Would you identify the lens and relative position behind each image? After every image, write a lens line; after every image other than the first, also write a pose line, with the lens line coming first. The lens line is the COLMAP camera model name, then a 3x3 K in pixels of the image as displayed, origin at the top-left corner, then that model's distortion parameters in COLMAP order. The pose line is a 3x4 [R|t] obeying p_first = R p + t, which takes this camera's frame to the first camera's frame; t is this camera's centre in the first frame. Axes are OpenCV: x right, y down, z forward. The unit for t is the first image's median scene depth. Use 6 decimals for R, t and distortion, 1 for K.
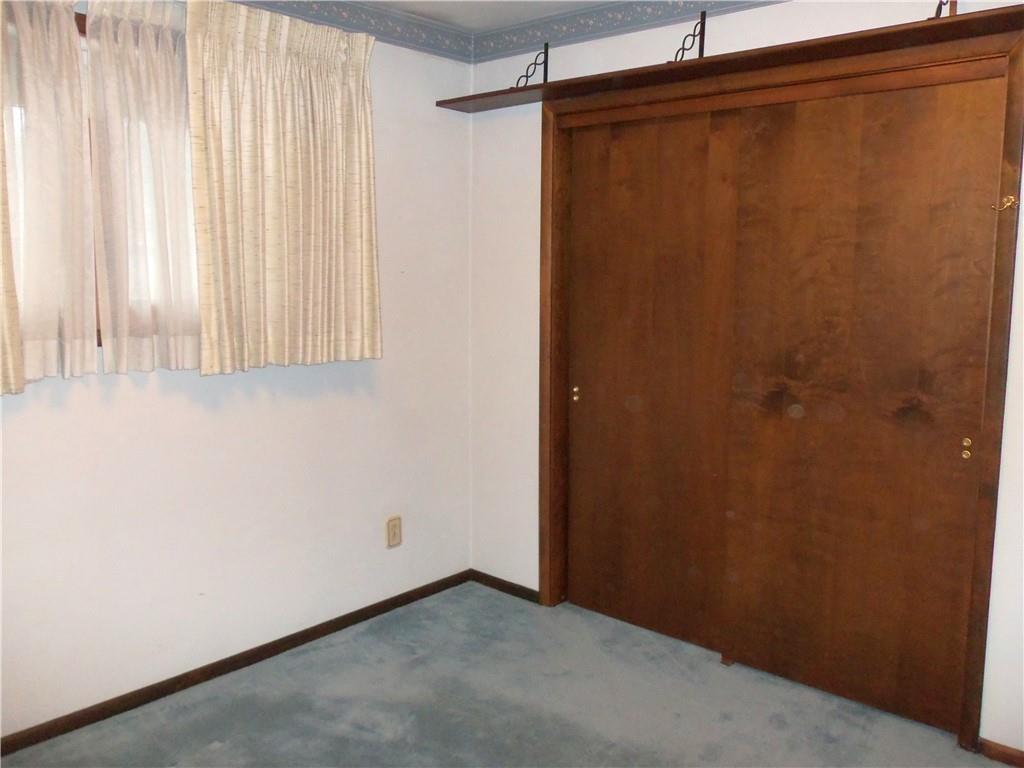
lens RADIAL K [[886.8, 0, 512.0], [0, 886.8, 384.0], [0, 0, 1]] dist [0.000934, 0.002528]
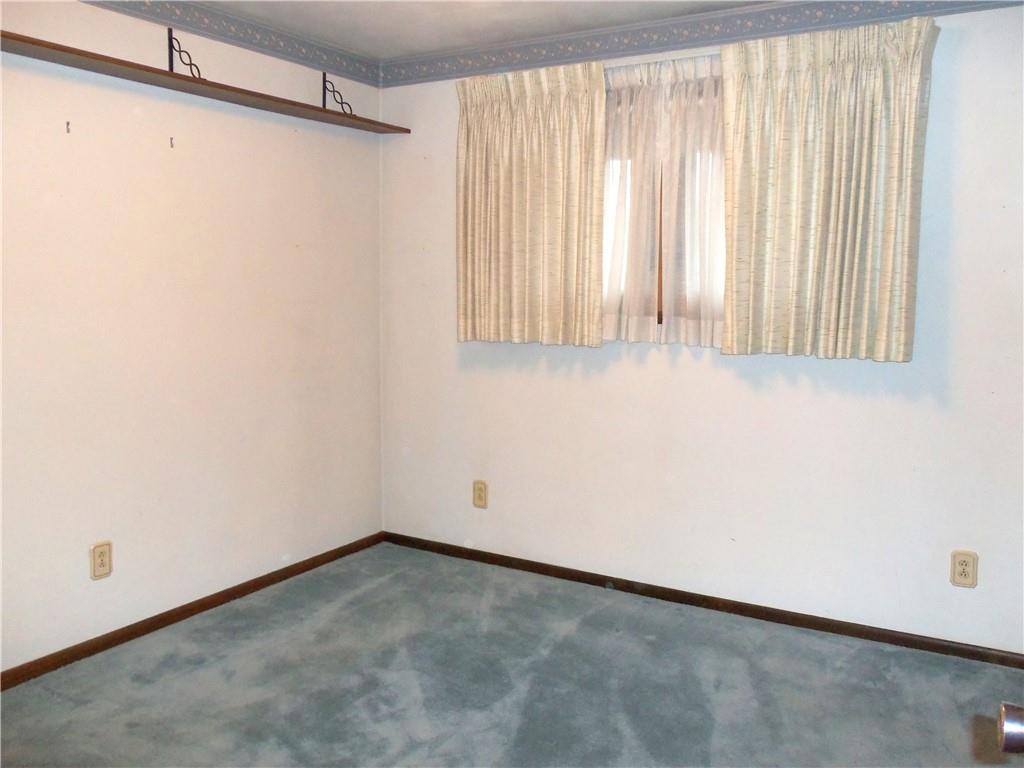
lens RADIAL K [[886.8, 0, 512.0], [0, 886.8, 384.0], [0, 0, 1]] dist [0.000934, 0.002528]
pose [[0.185965, 0.110556, -0.976317, 0.795257], [-0.137911, 0.986750, 0.085469, -0.033350], [0.972830, 0.118751, 0.198748, 0.484323]]
